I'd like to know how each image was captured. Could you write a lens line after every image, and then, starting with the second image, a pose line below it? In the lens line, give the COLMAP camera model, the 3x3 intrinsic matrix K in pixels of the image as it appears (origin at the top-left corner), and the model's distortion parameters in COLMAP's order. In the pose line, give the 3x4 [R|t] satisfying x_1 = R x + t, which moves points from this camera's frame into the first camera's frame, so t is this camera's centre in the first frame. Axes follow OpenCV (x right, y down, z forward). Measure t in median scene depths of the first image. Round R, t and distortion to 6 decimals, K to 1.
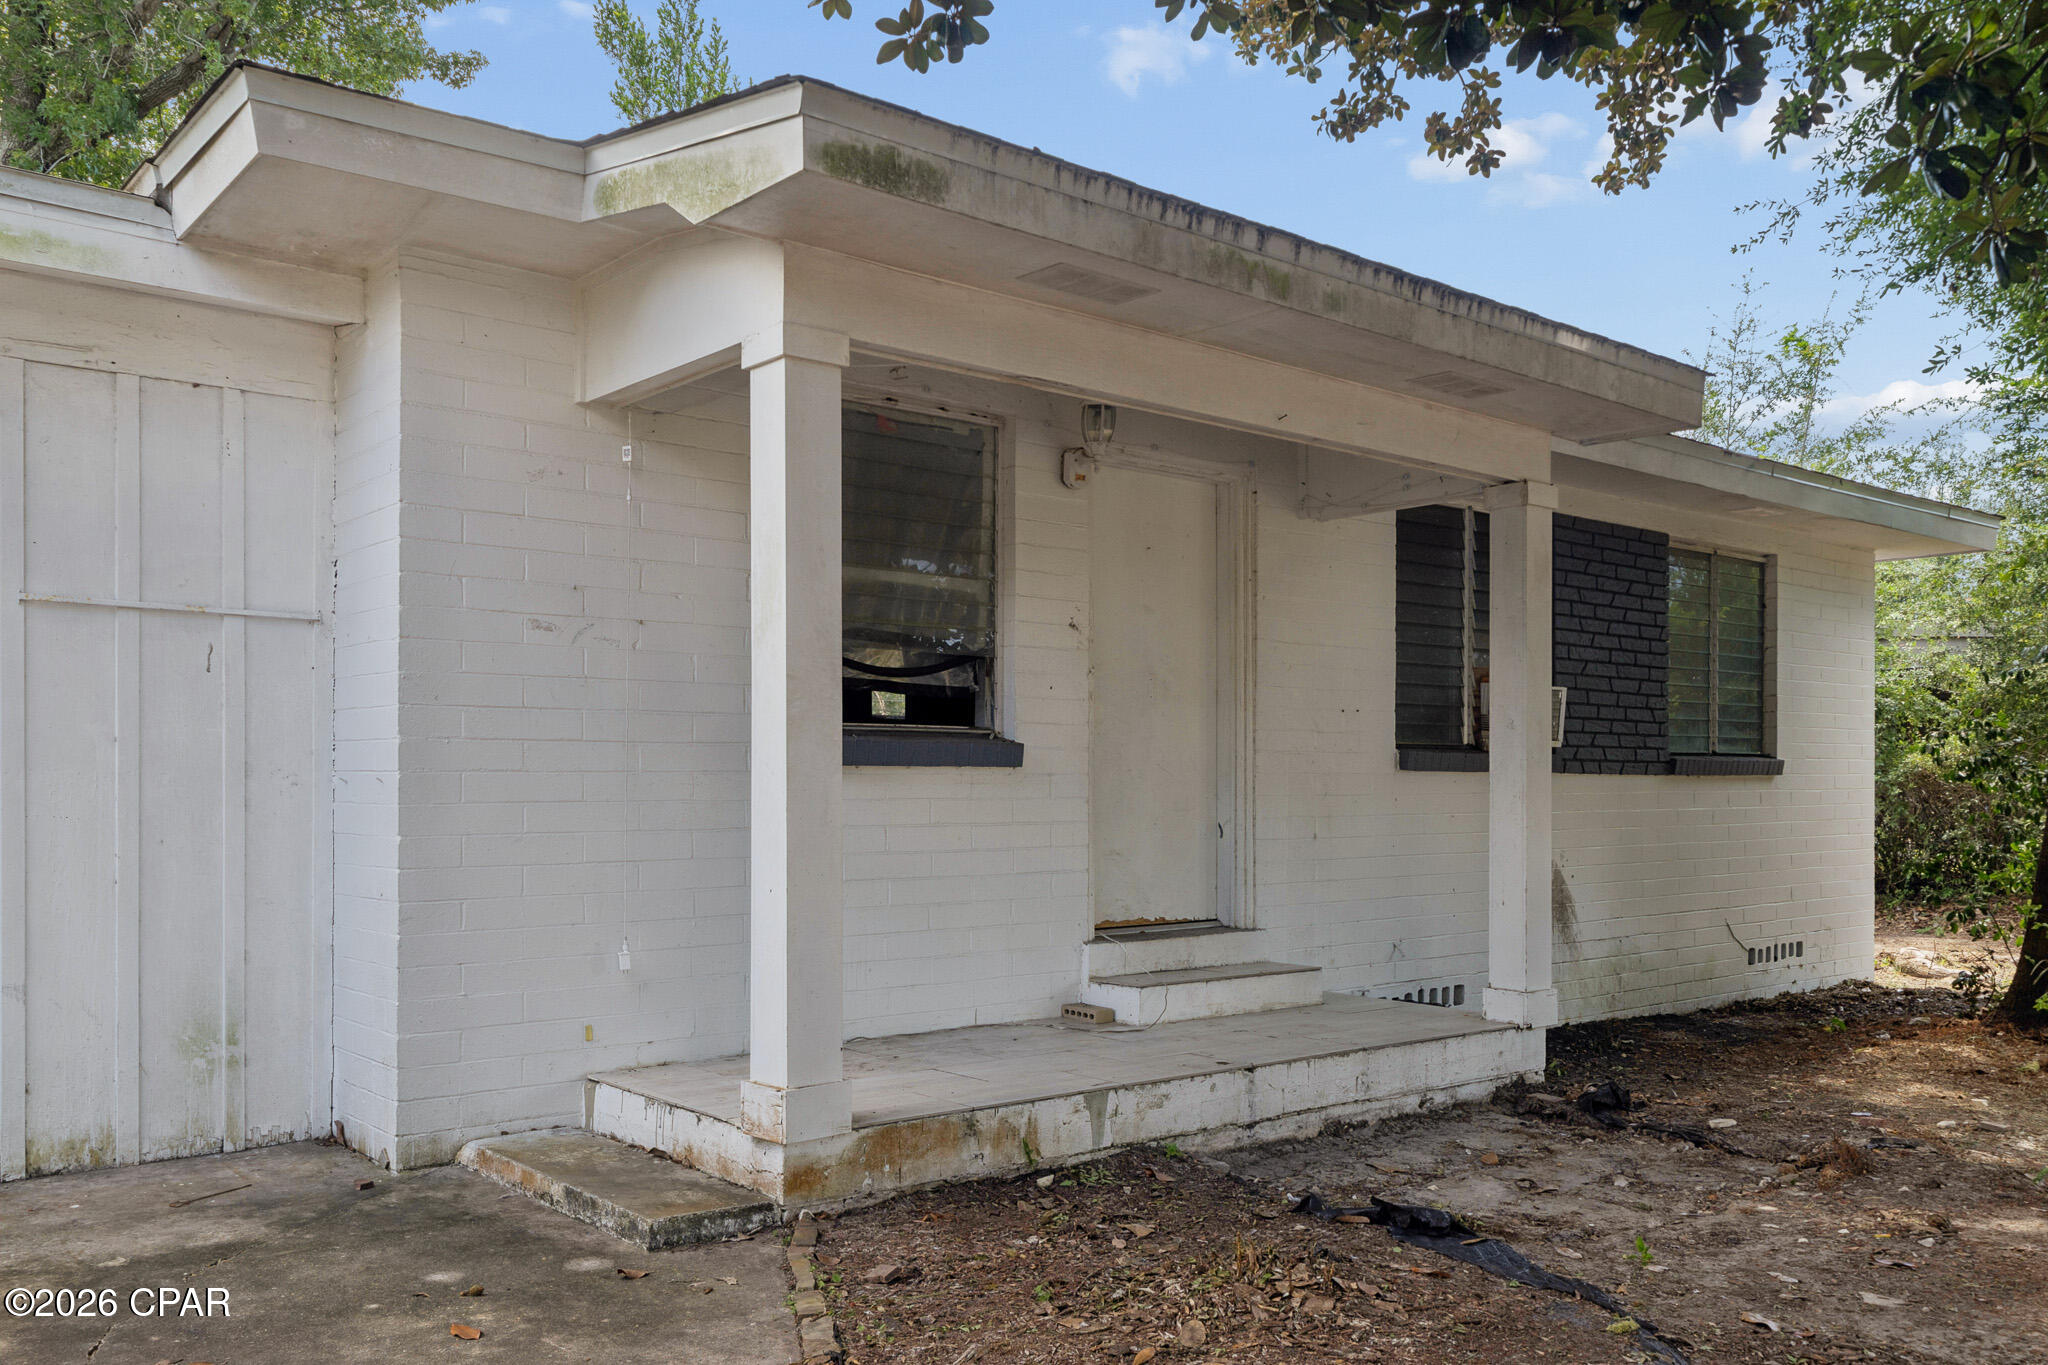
lens RADIAL K [[1617.2, 0, 1025.6], [0, 1617.2, 686.3], [0, 0, 1]] dist [-0.011753, 0.010414]
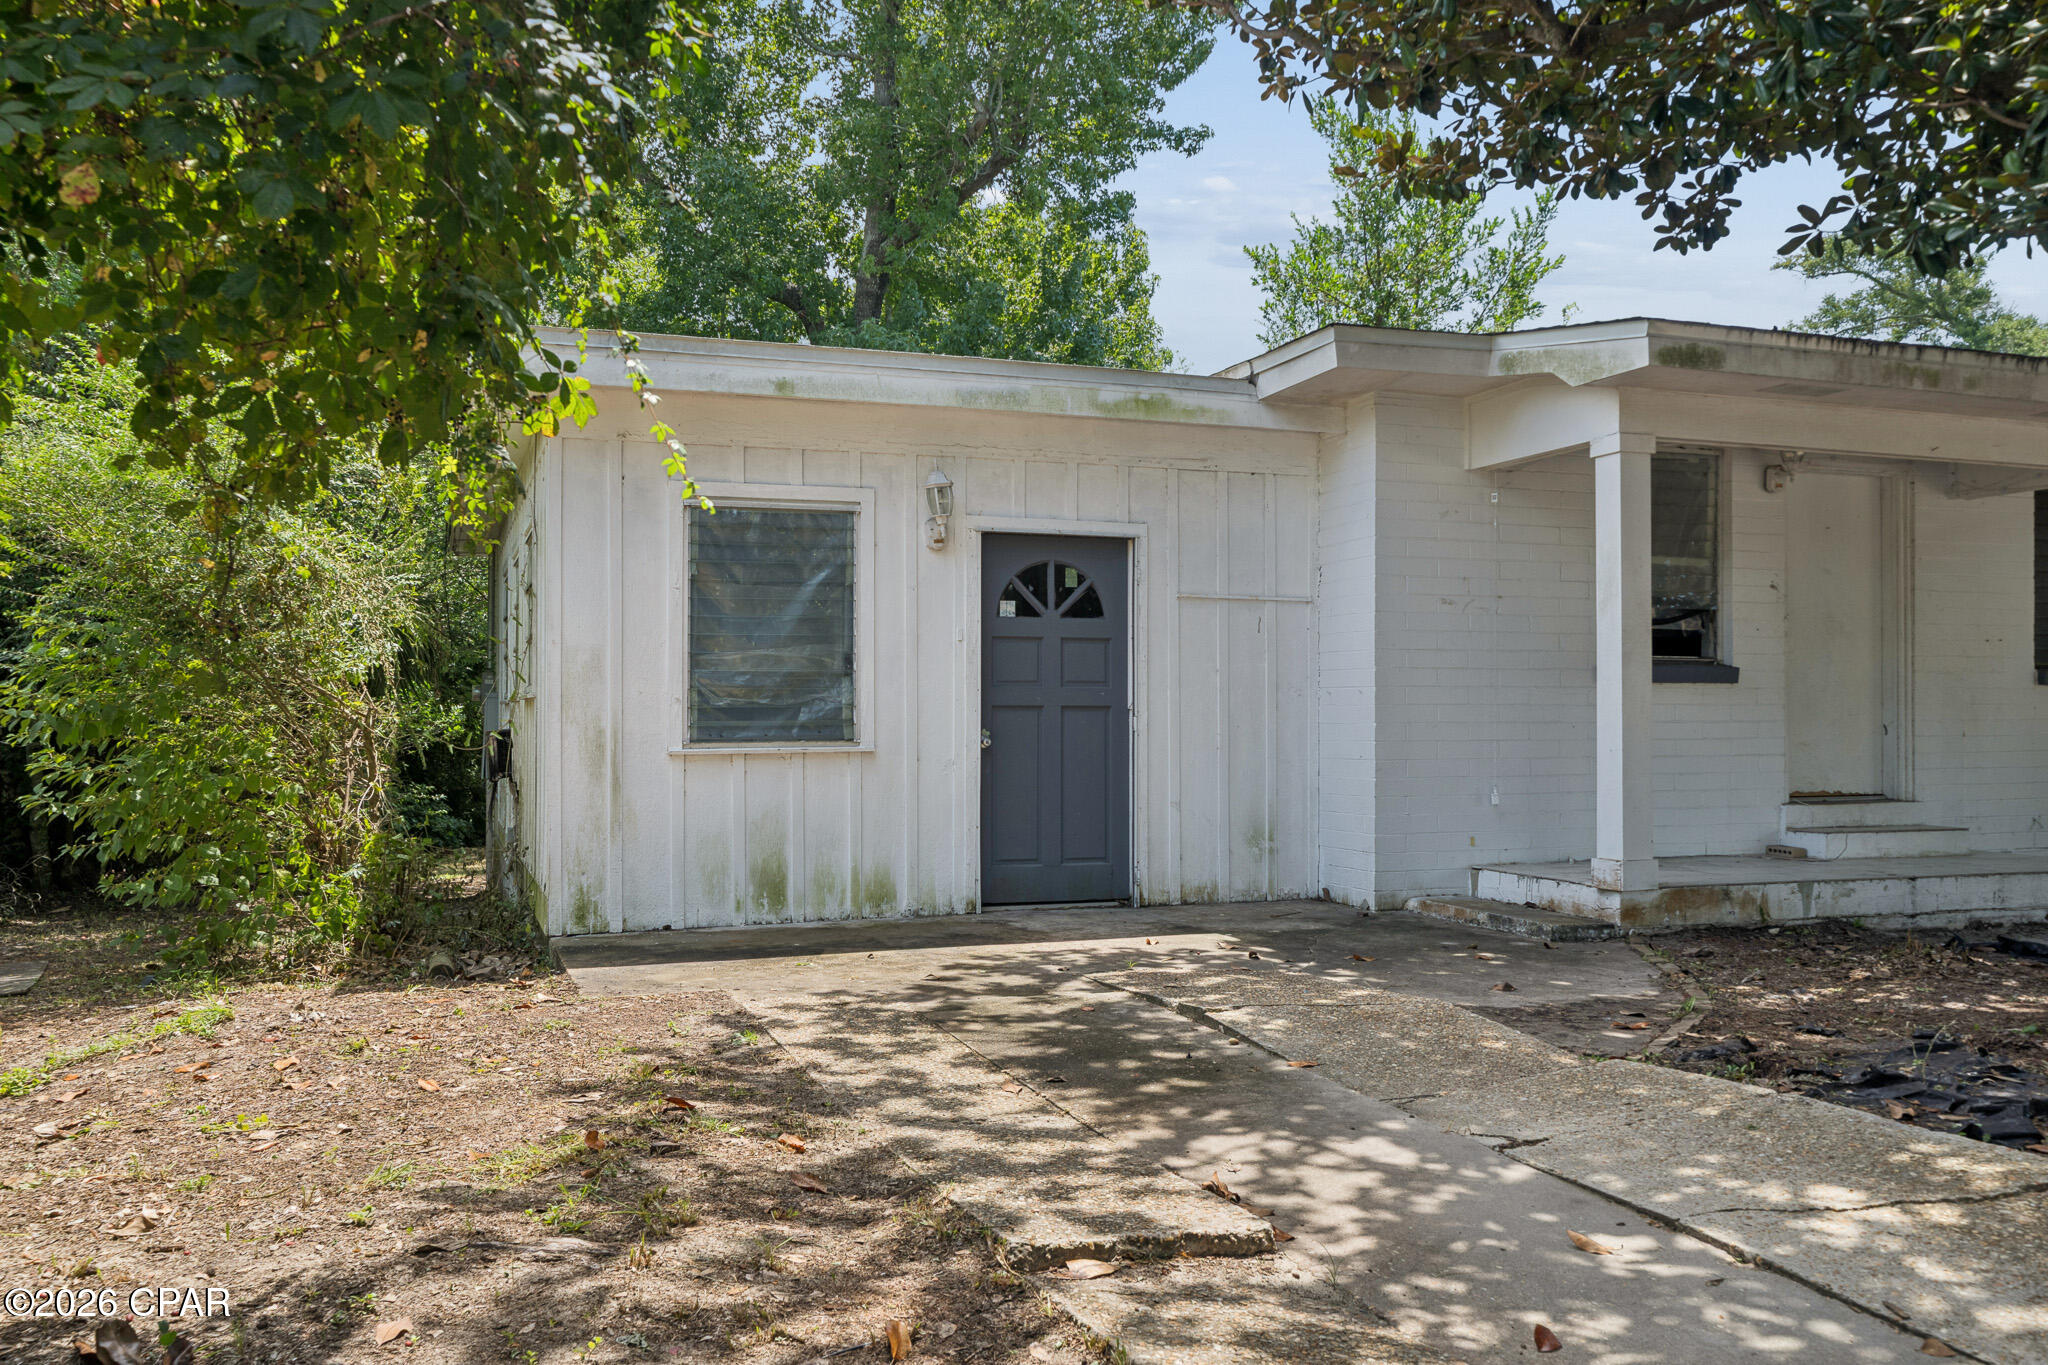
lens RADIAL K [[1617.2, 0, 1021.9], [0, 1617.2, 682.4], [0, 0, 1]] dist [-0.011753, 0.010414]
pose [[0.936403, -0.009594, -0.350795, -0.117128], [0.023013, 0.999153, 0.034105, -0.020016], [0.350171, -0.040009, 0.935831, -0.740560]]
